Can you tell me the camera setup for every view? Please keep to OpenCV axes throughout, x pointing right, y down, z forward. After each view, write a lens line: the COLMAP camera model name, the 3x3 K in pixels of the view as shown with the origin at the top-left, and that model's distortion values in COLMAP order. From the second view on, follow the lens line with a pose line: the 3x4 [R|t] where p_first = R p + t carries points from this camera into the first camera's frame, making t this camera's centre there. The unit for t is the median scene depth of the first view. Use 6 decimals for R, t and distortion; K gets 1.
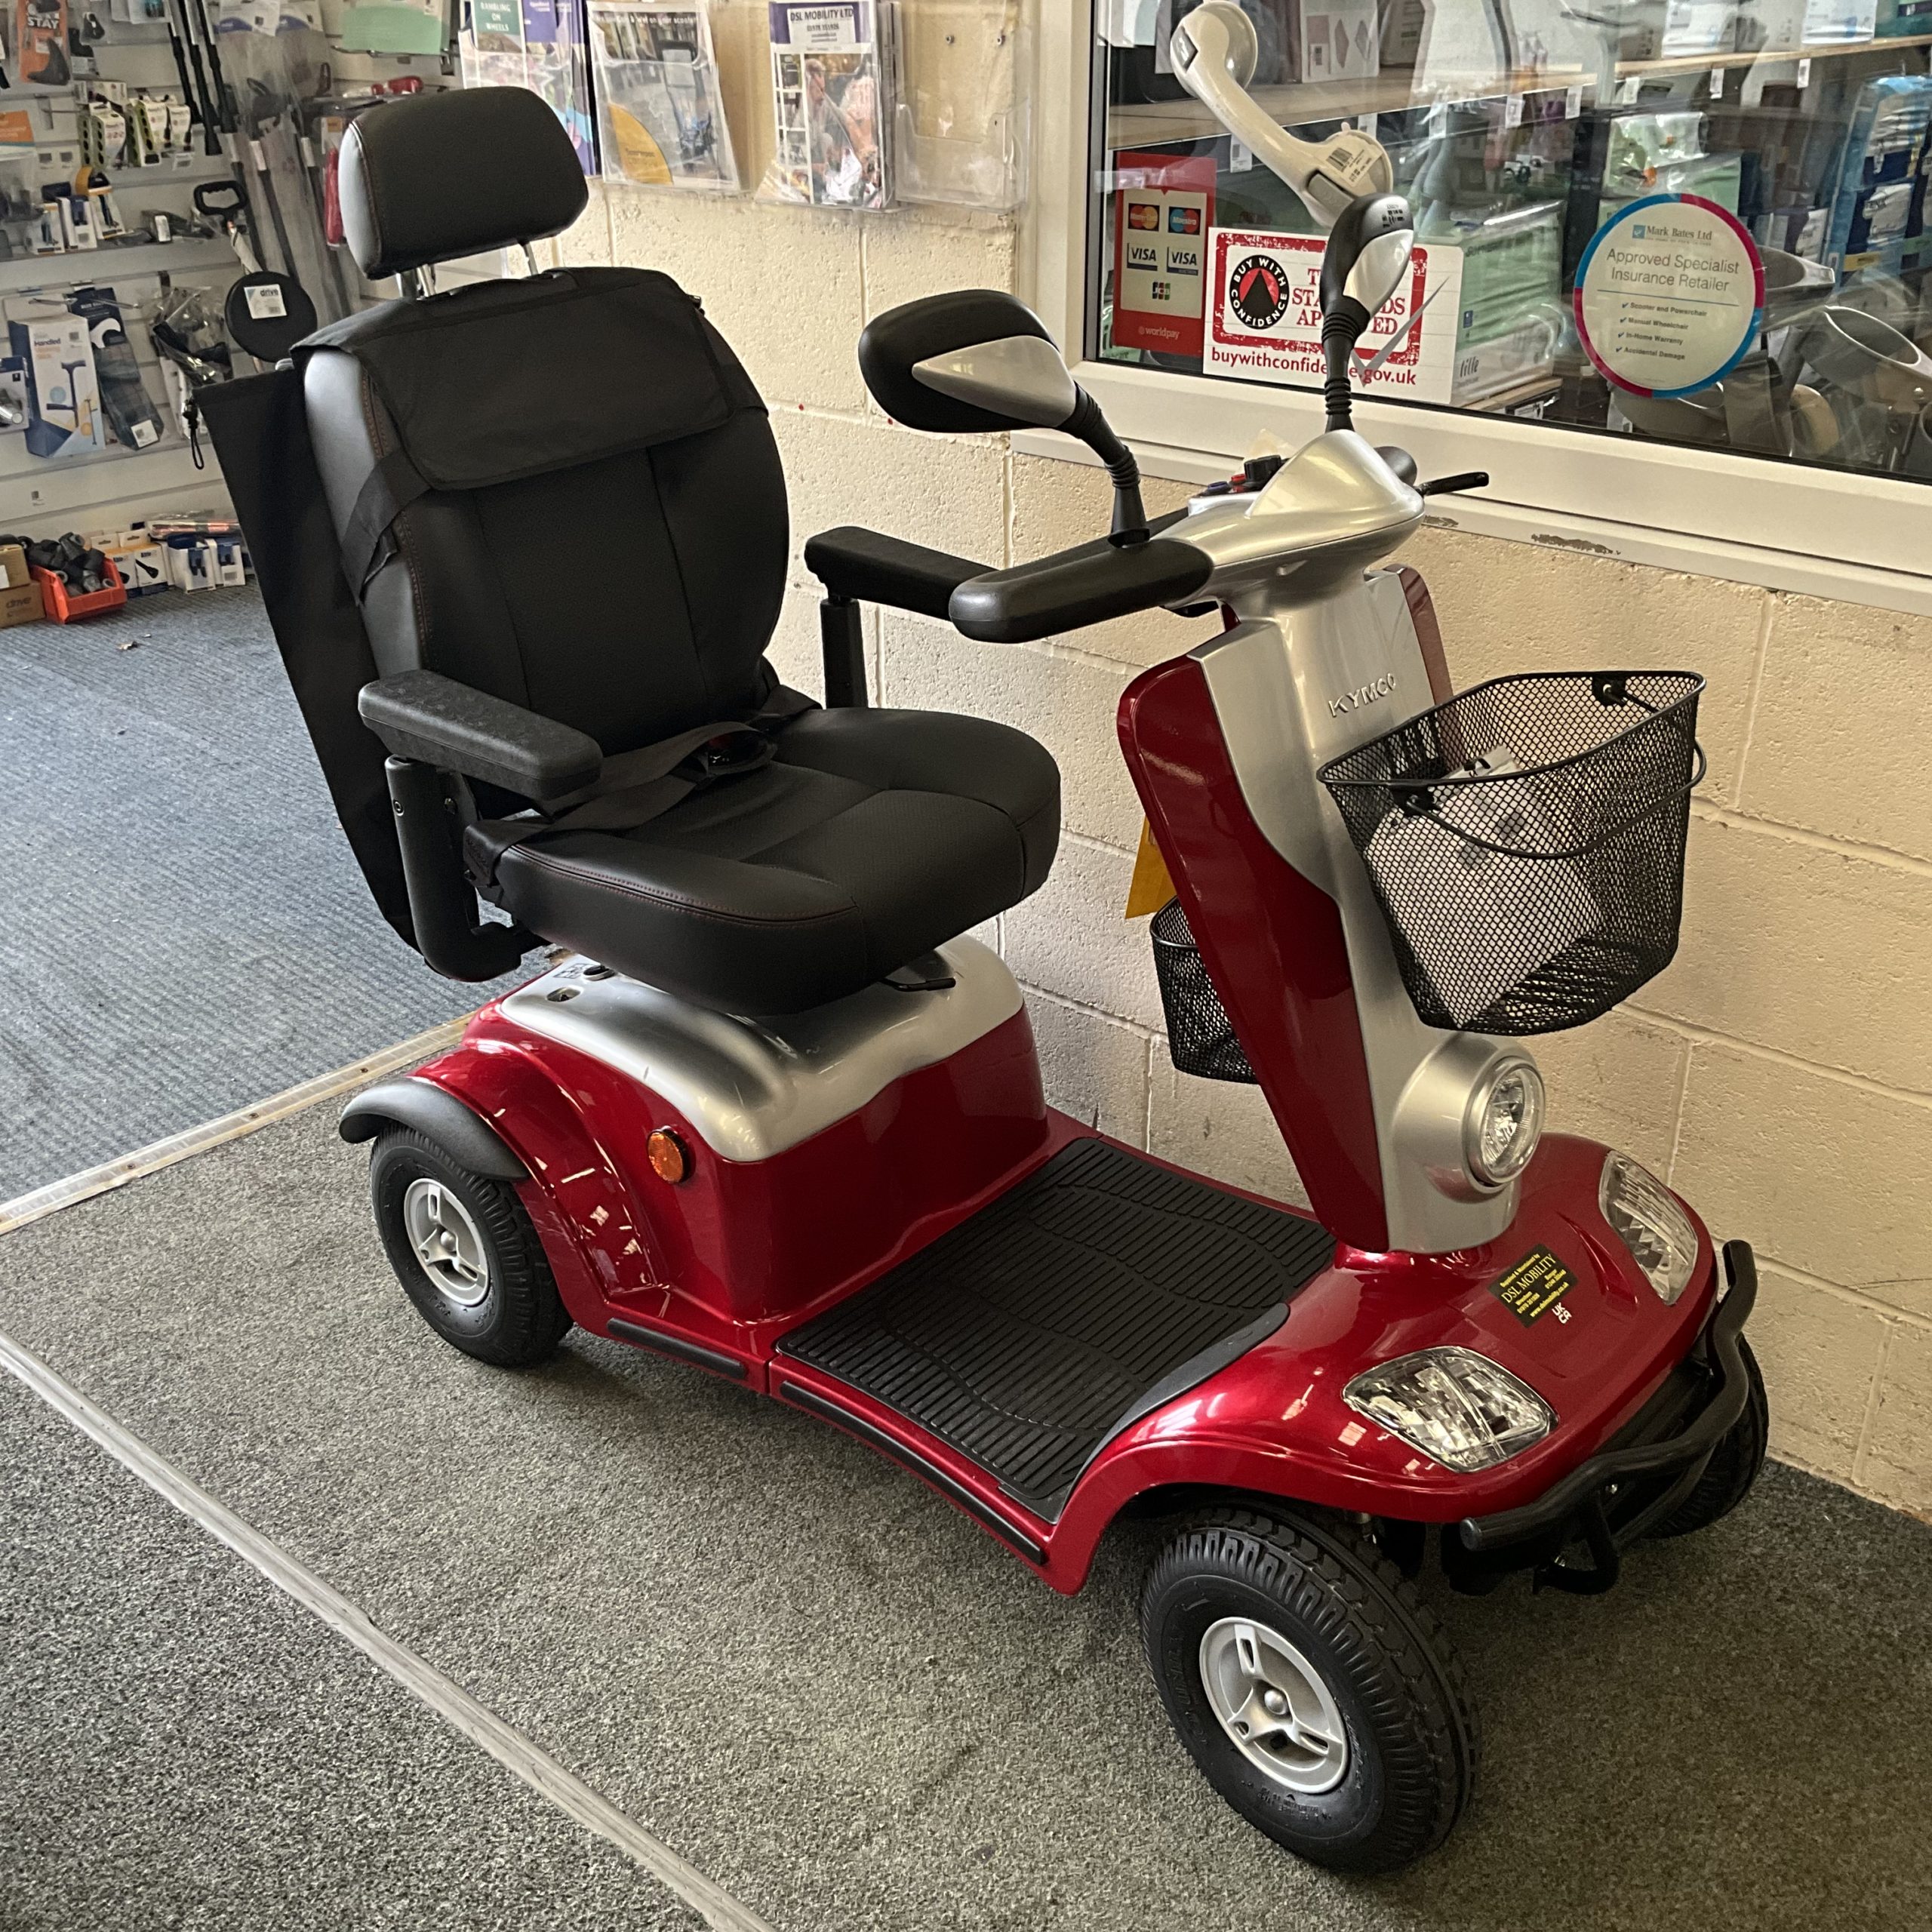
lens RADIAL K [[2070.2, 0, 1004.6], [0, 2070.2, 971.9], [0, 0, 1]] dist [0.132828, -0.283688]
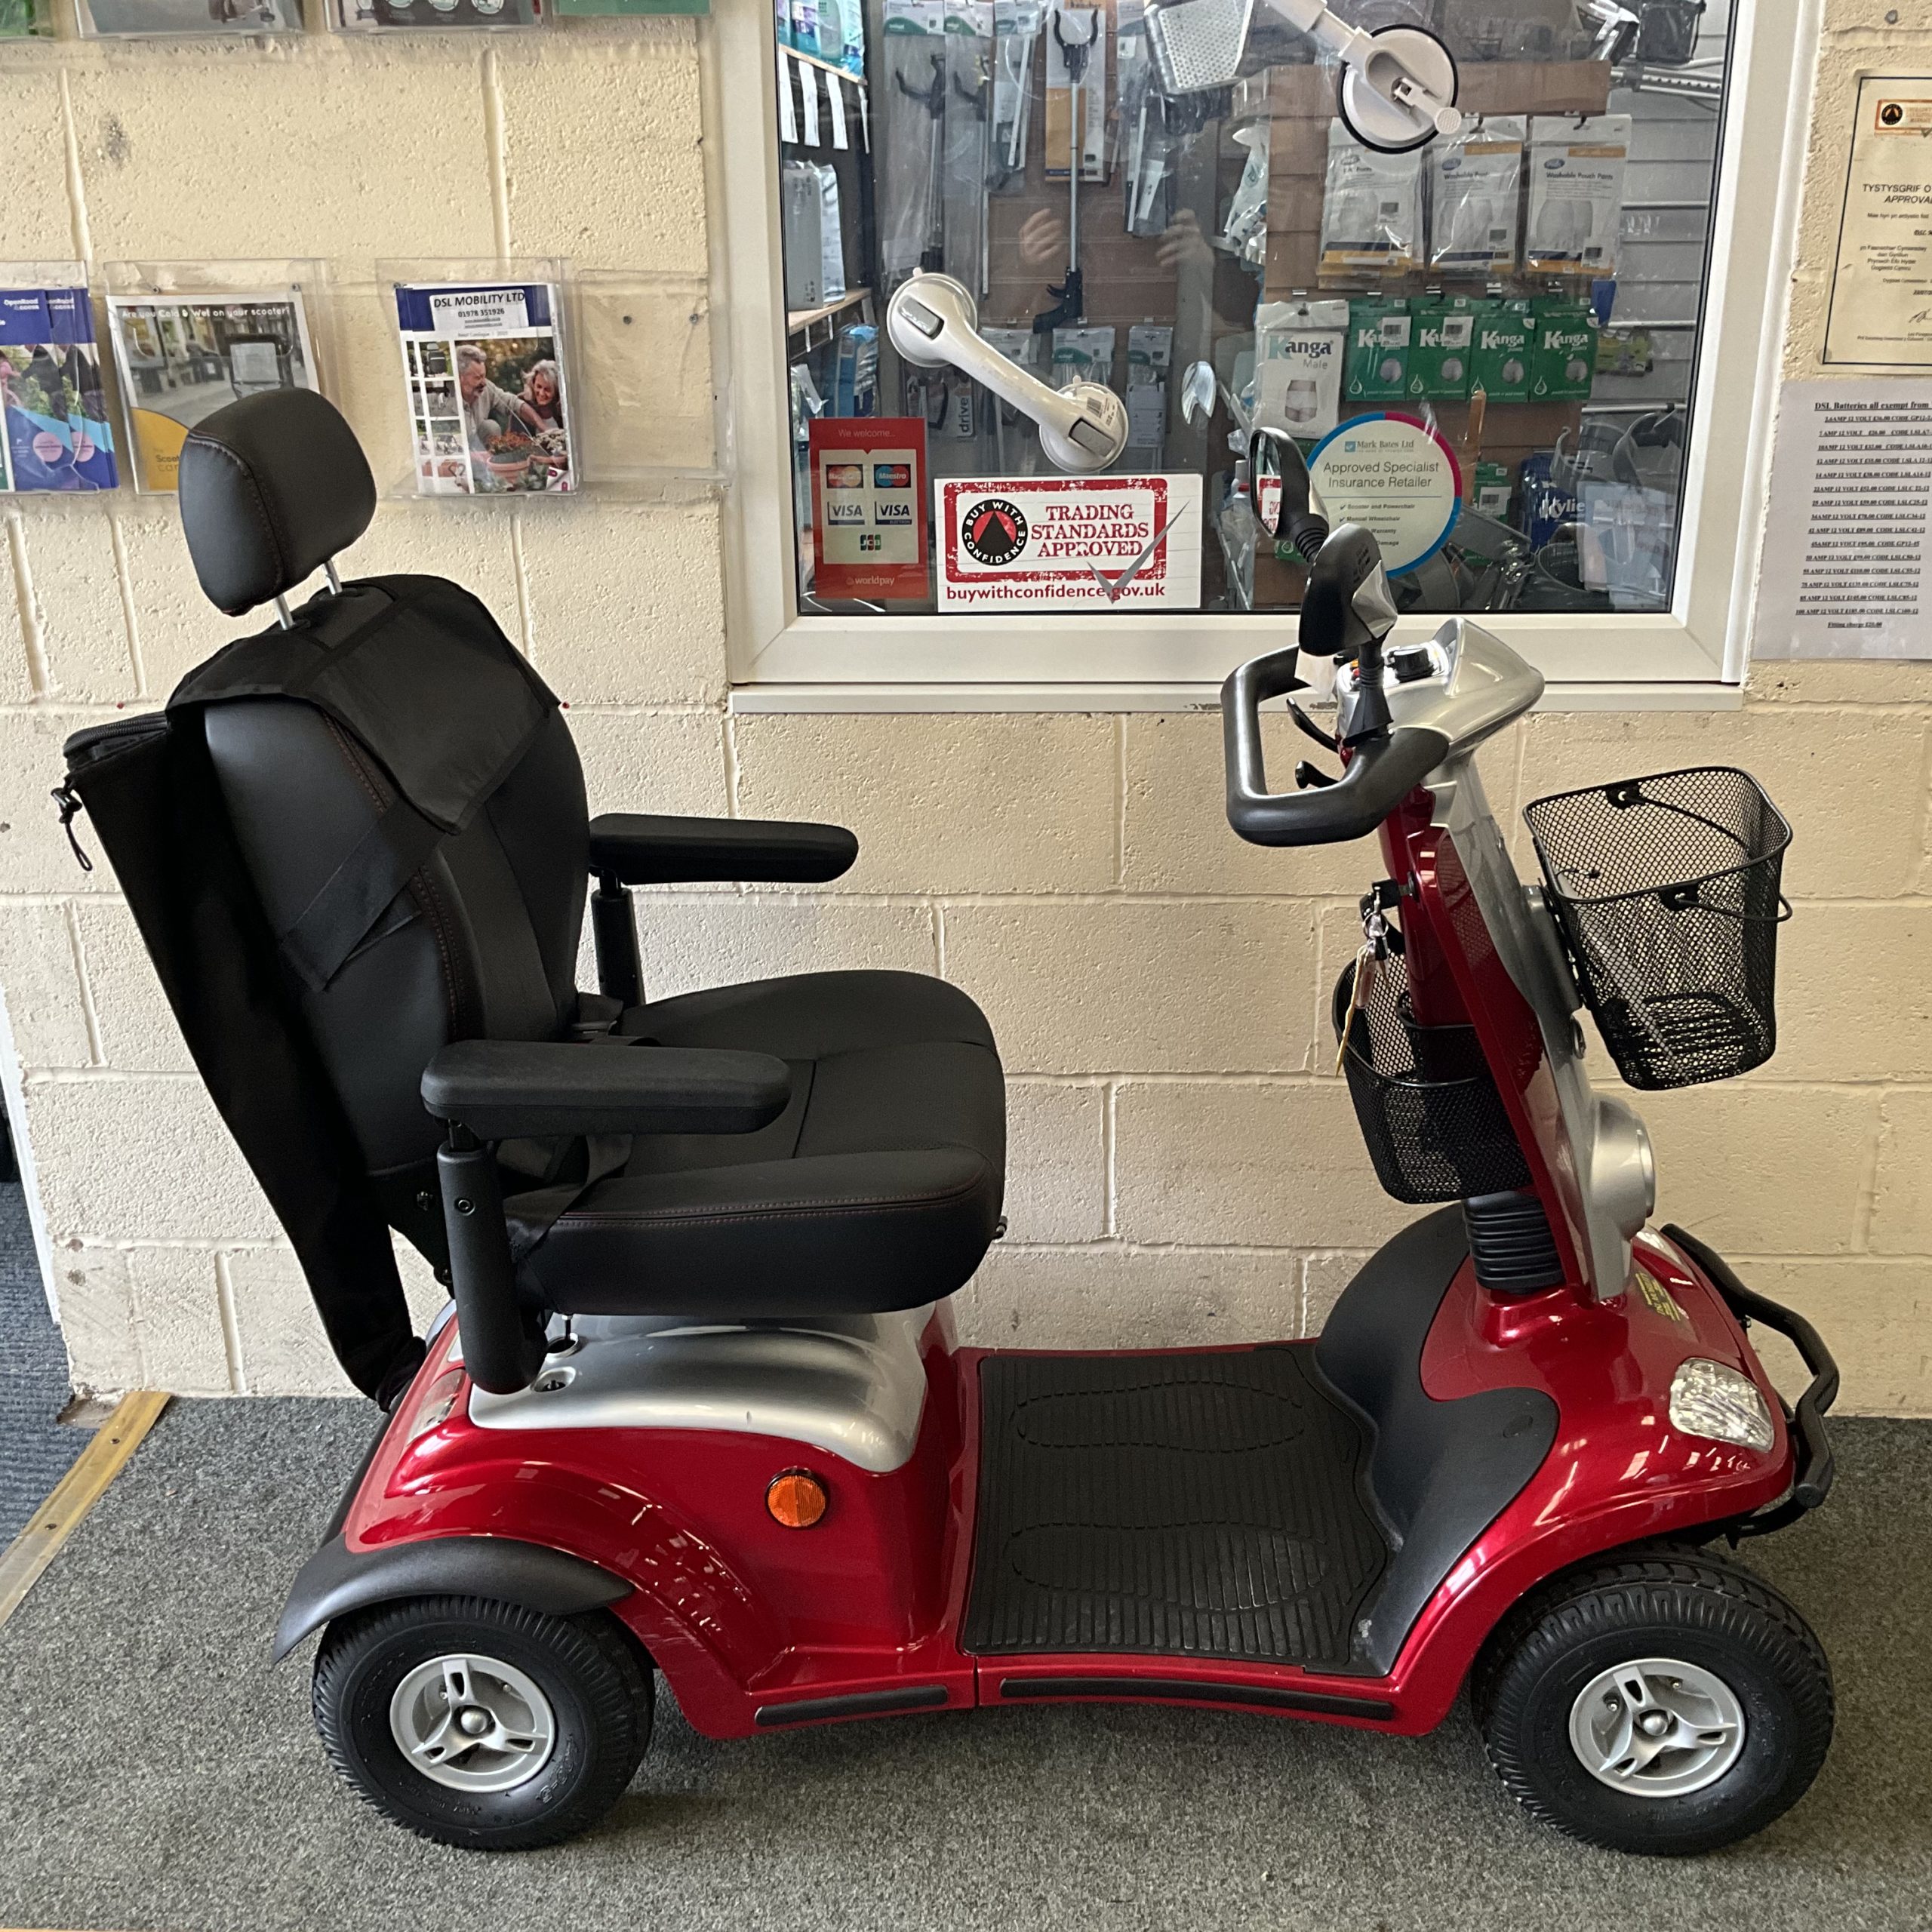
lens RADIAL K [[2070.2, 0, 1004.6], [0, 2070.2, 971.9], [0, 0, 1]] dist [0.132828, -0.283688]
pose [[0.789321, -0.220347, 0.573079, -0.526663], [0.281148, 0.959490, -0.018314, -0.084563], [-0.545827, 0.175576, 0.819296, 0.155880]]
